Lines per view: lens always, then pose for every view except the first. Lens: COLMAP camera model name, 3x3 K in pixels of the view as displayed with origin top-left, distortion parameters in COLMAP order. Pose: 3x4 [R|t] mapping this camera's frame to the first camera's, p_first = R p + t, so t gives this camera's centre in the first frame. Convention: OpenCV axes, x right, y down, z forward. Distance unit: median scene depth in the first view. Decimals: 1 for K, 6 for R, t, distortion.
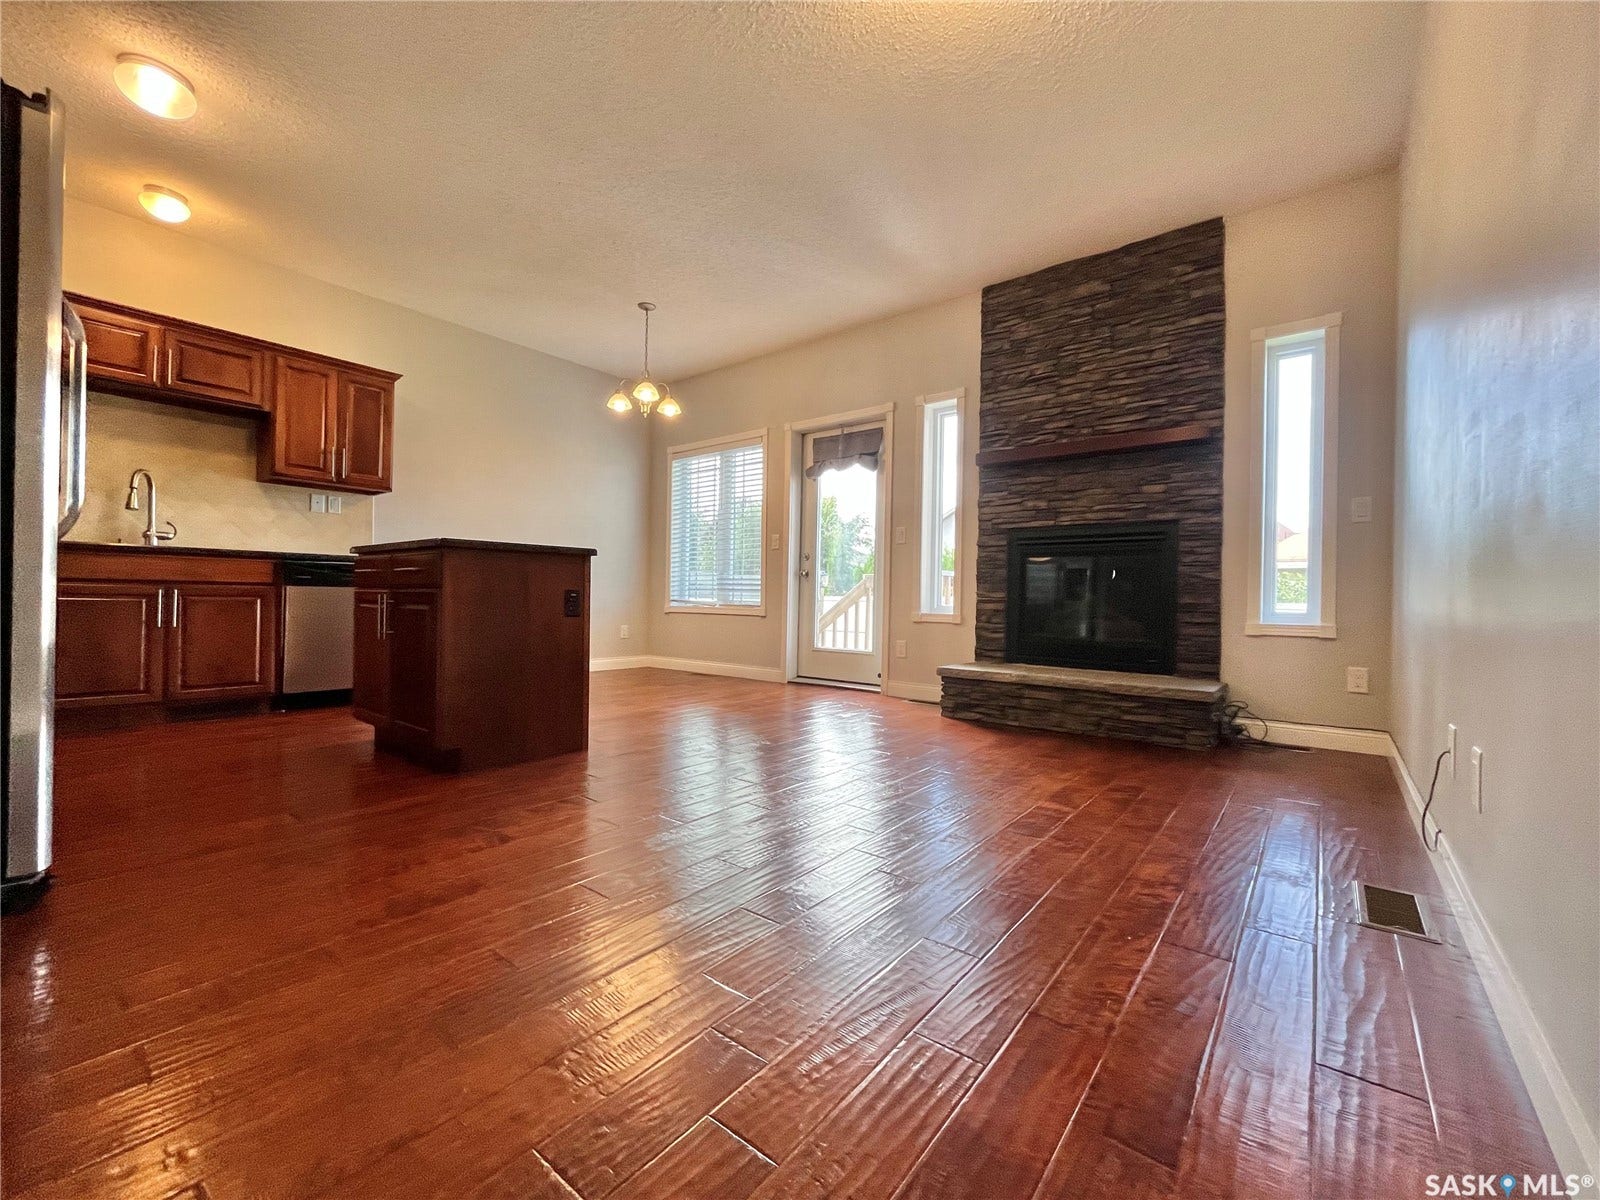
lens RADIAL K [[656.0, 0, 804.7], [0, 656.0, 598.7], [0, 0, 1]] dist [-0.002061, -0.000027]
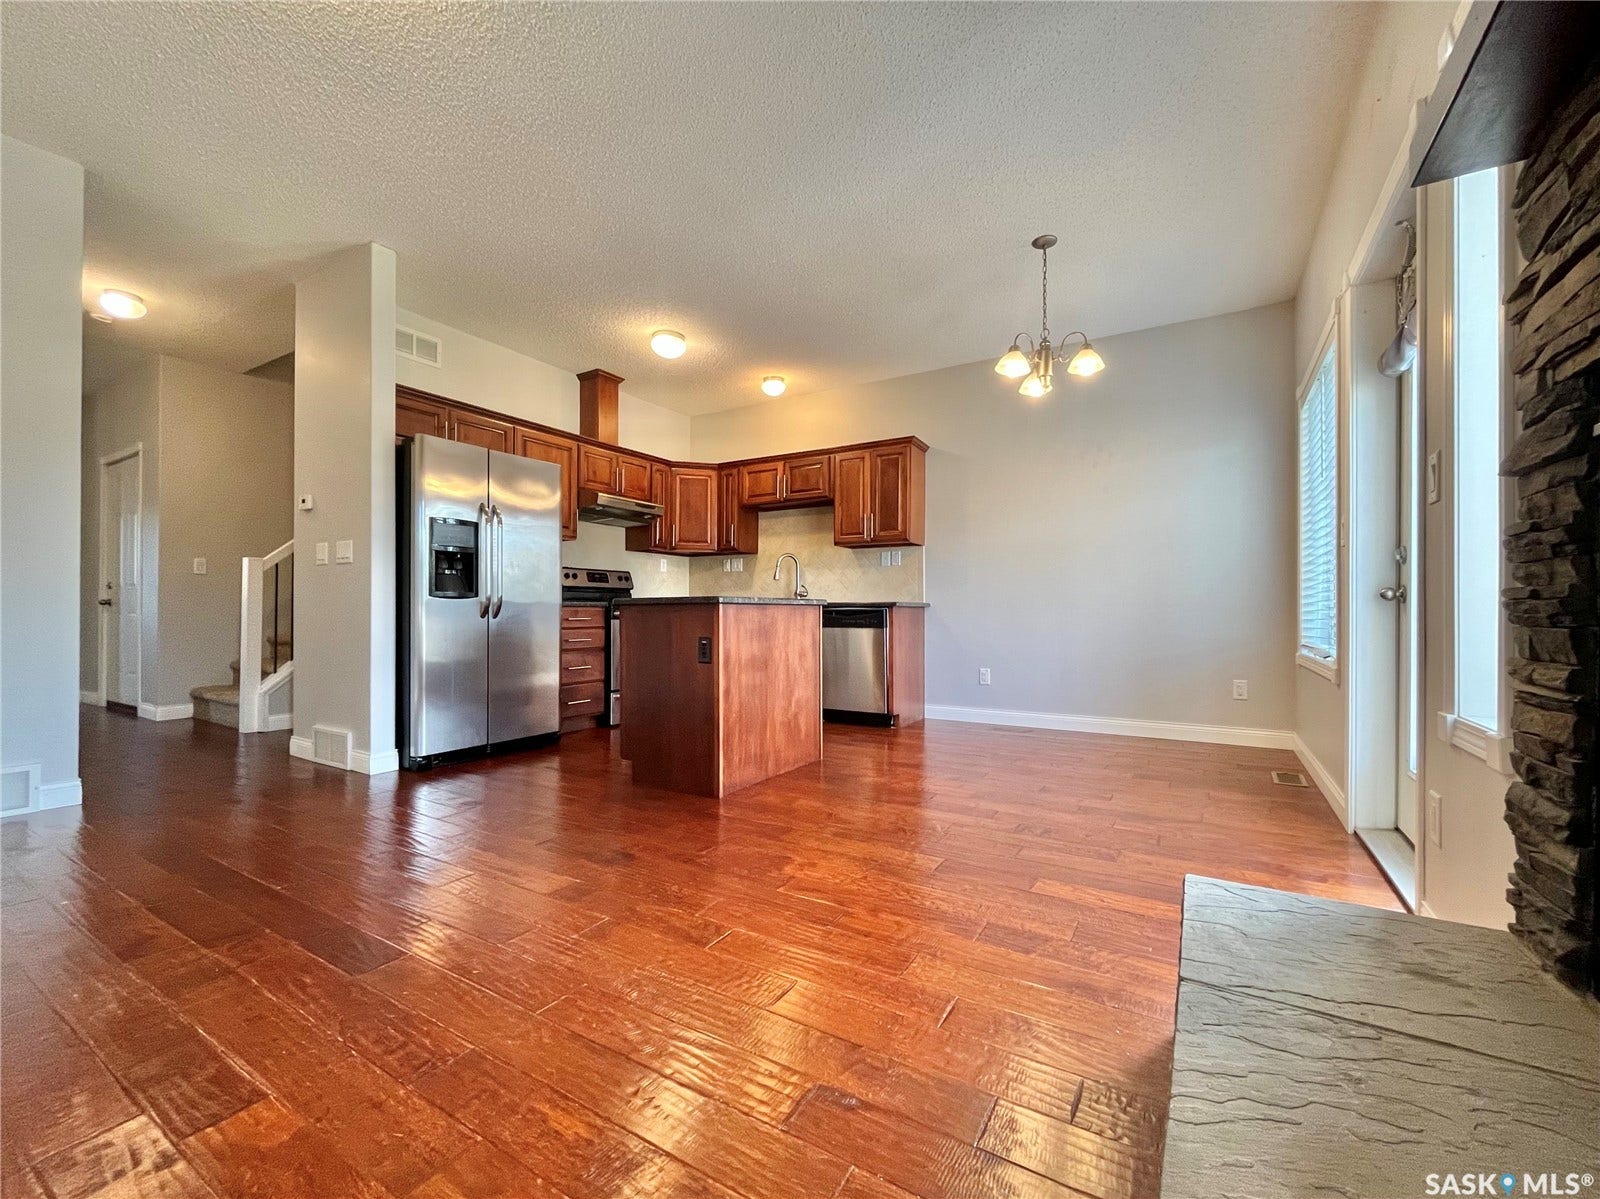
lens RADIAL K [[656.0, 0, 804.7], [0, 656.0, 598.2], [0, 0, 1]] dist [-0.002061, -0.000027]
pose [[0.131989, -0.039156, -0.990477, 0.502550], [-0.000772, 0.999215, -0.039604, -0.023325], [0.991251, 0.005992, 0.131856, 0.734767]]
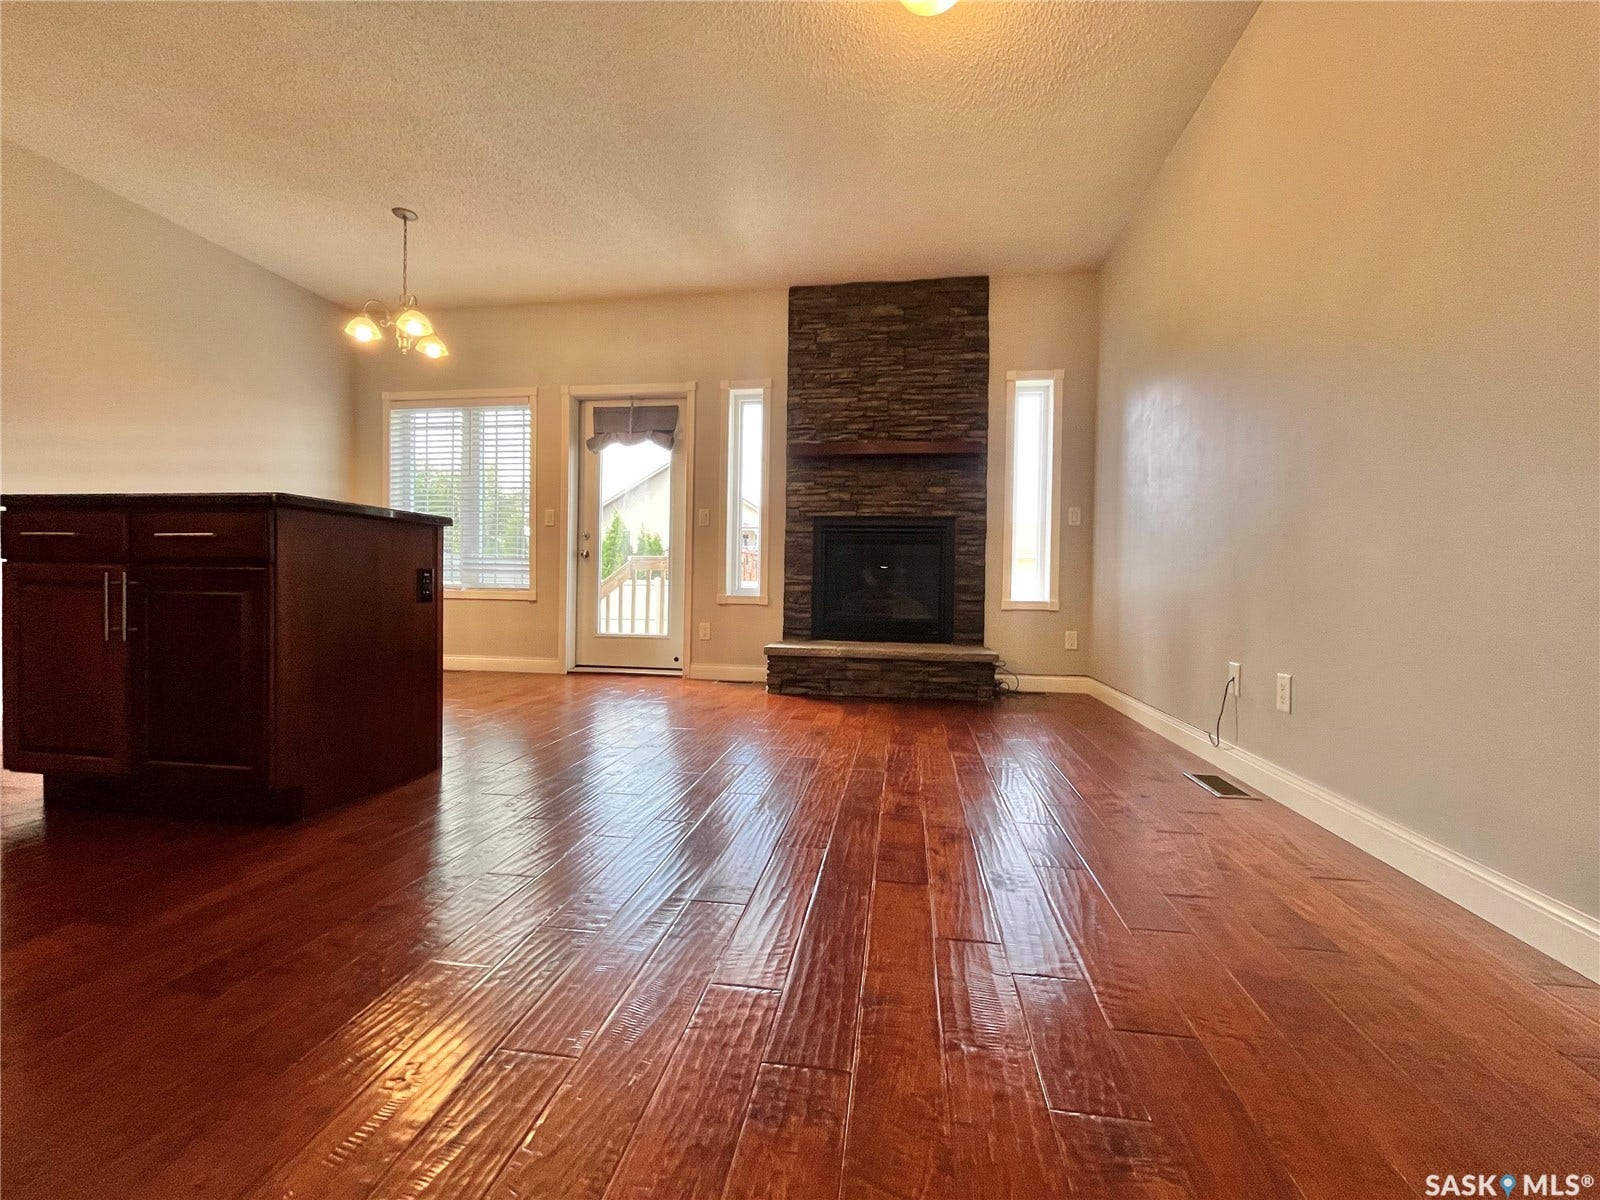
lens RADIAL K [[656.0, 0, 804.7], [0, 656.0, 598.7], [0, 0, 1]] dist [-0.002061, -0.000027]
pose [[0.868091, -0.011220, 0.496278, -0.251639], [-0.001223, 0.999693, 0.024740, 0.002153], [-0.496403, -0.022084, 0.867811, 0.063220]]
